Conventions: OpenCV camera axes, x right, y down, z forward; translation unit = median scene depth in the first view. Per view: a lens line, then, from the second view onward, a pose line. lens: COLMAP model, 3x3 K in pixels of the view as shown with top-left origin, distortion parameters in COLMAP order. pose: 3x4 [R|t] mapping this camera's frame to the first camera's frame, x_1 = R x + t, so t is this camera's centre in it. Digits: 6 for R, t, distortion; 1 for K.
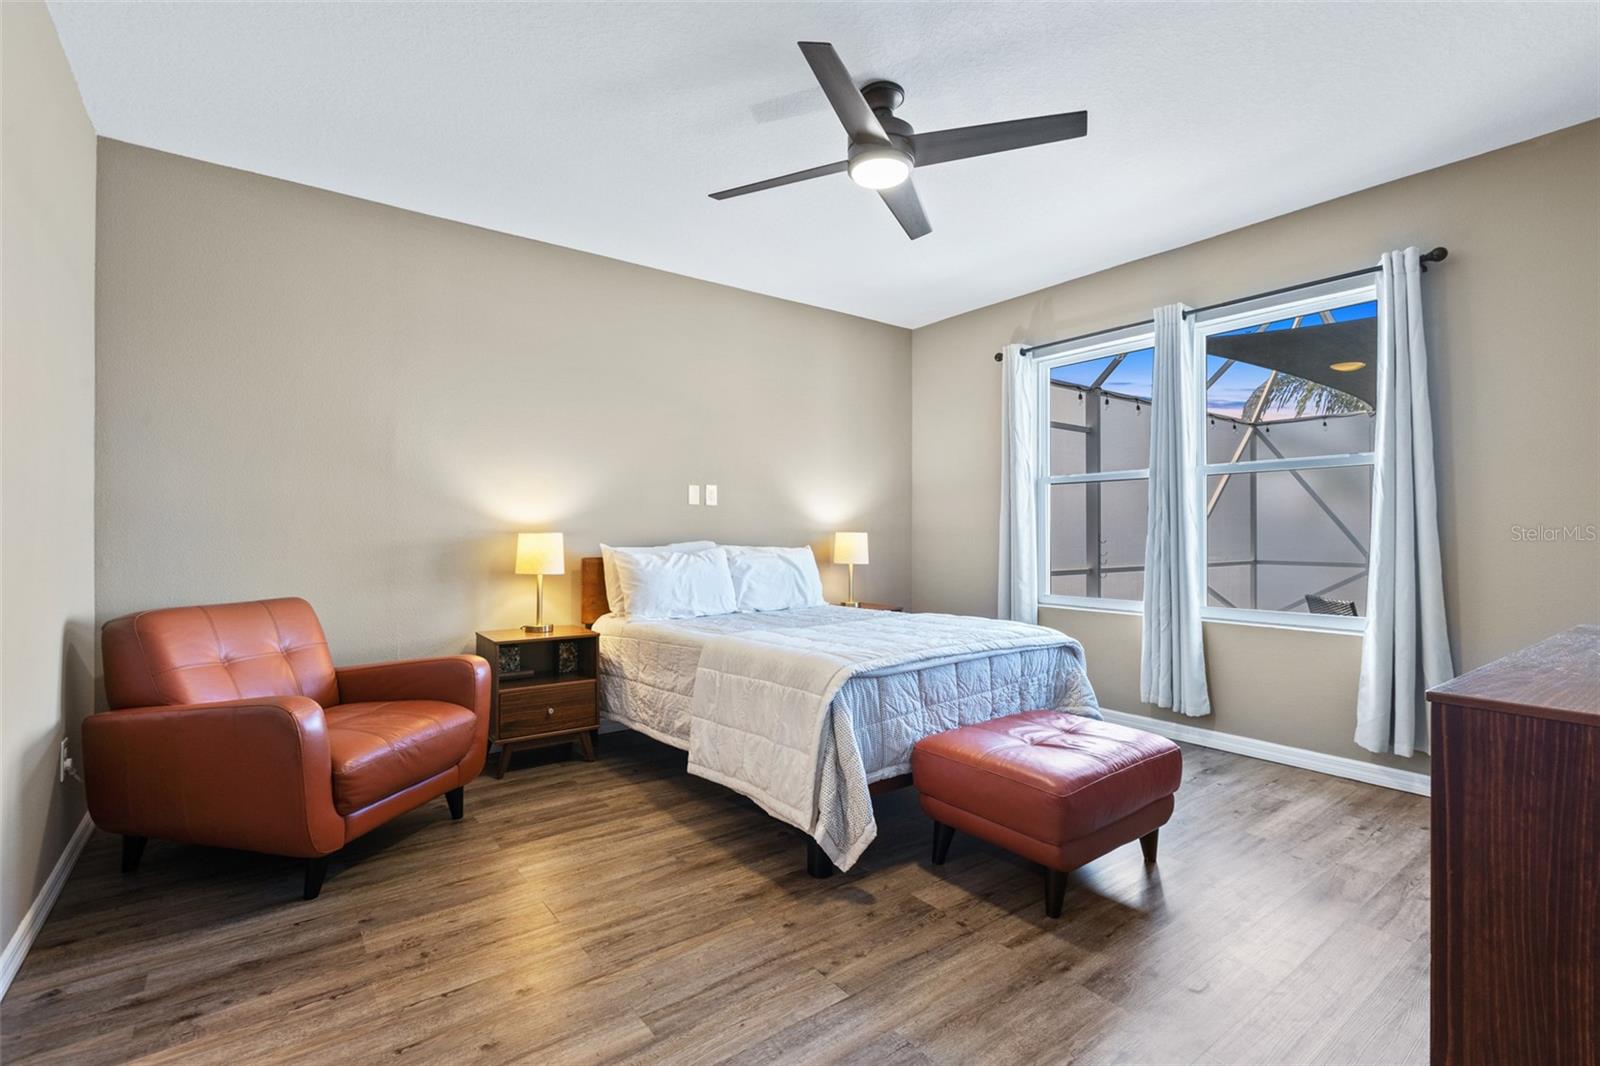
lens RADIAL K [[719.4, 0, 791.6], [0, 719.4, 529.8], [0, 0, 1]] dist [-0.000732, -0.000113]
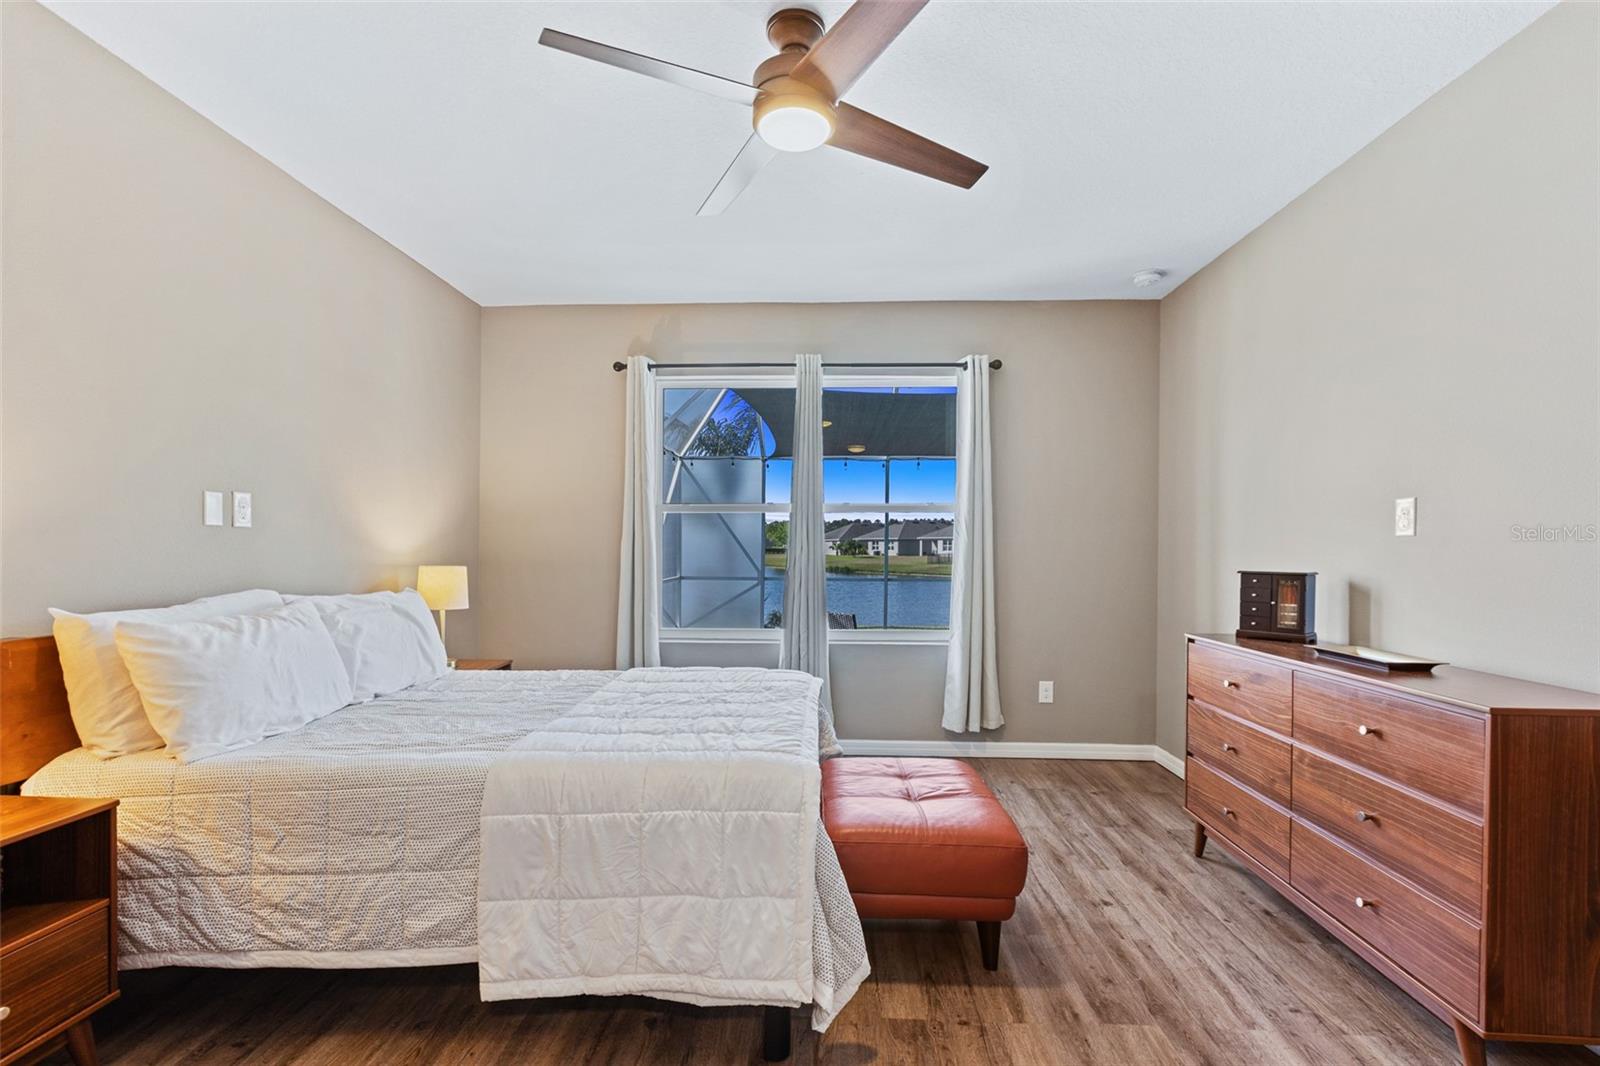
lens RADIAL K [[719.4, 0, 797.5], [0, 719.4, 552.6], [0, 0, 1]] dist [-0.000732, -0.000113]
pose [[0.638135, -0.004044, 0.769914, -0.398278], [-0.007652, 0.999904, 0.011595, -0.033971], [-0.769886, -0.013290, 0.638043, 0.401505]]
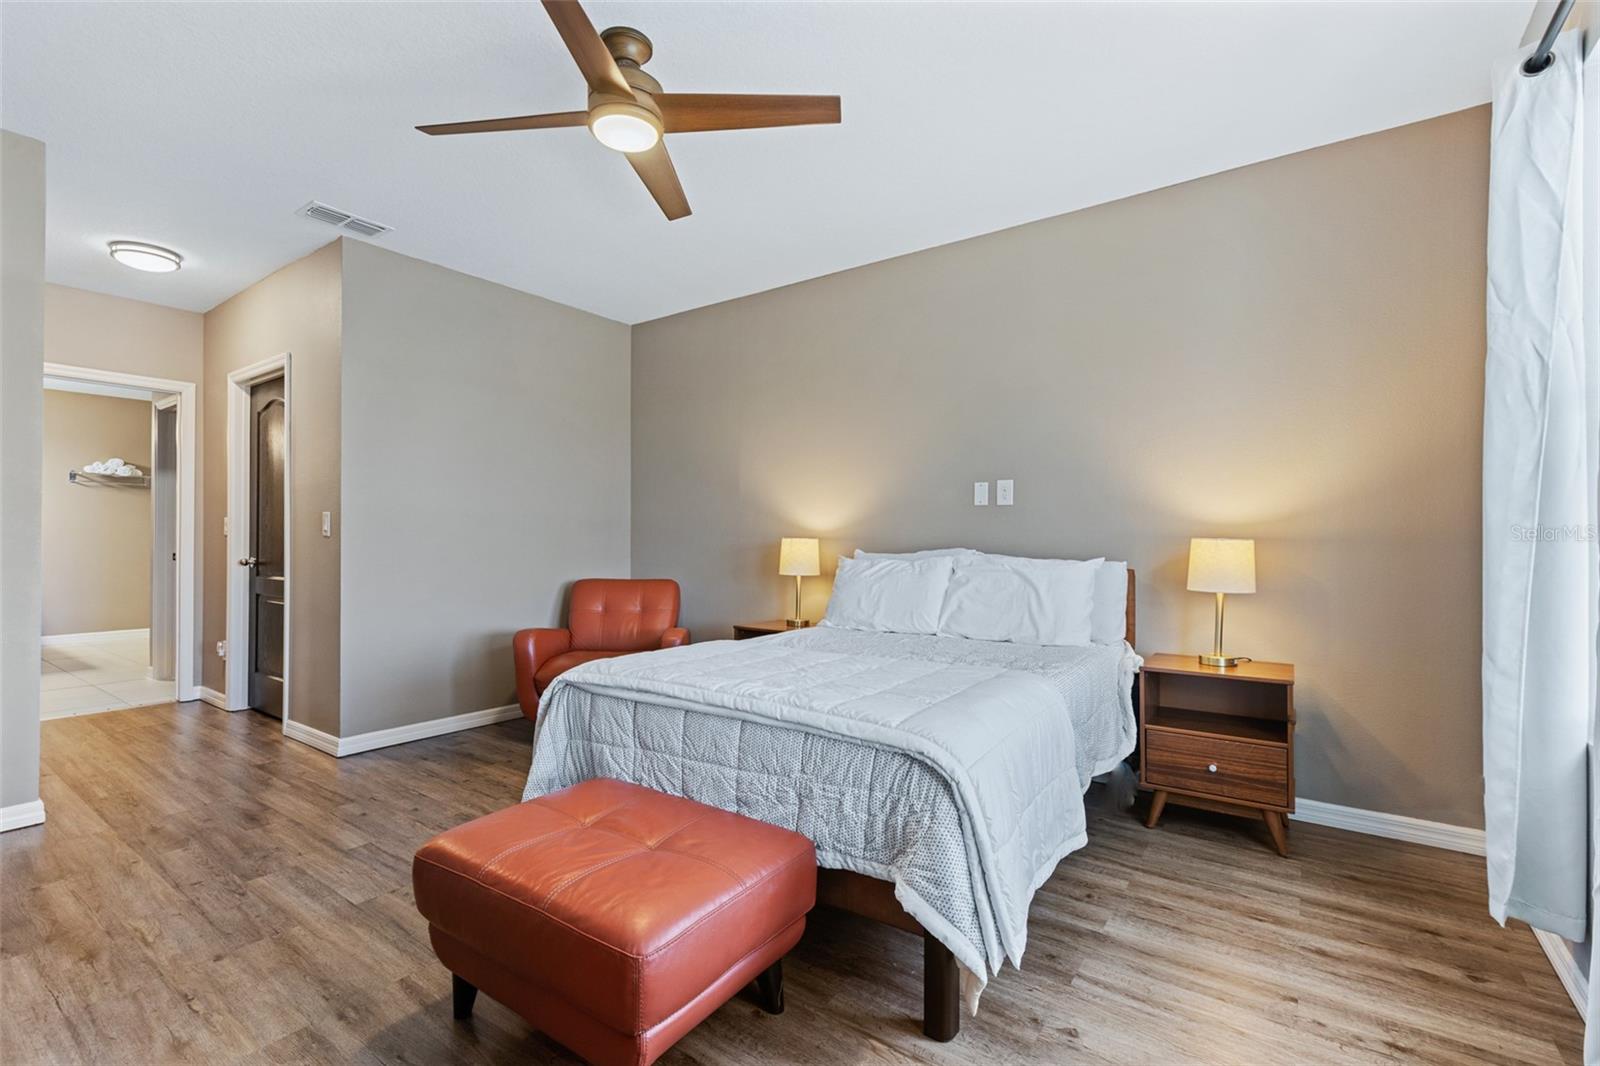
lens RADIAL K [[719.4, 0, 798.3], [0, 719.4, 535.5], [0, 0, 1]] dist [-0.000732, -0.000113]
pose [[0.295848, -0.004090, -0.955226, 0.863625], [0.002228, 0.999991, -0.003592, 0.004126], [0.955233, -0.001066, 0.295854, 0.779145]]
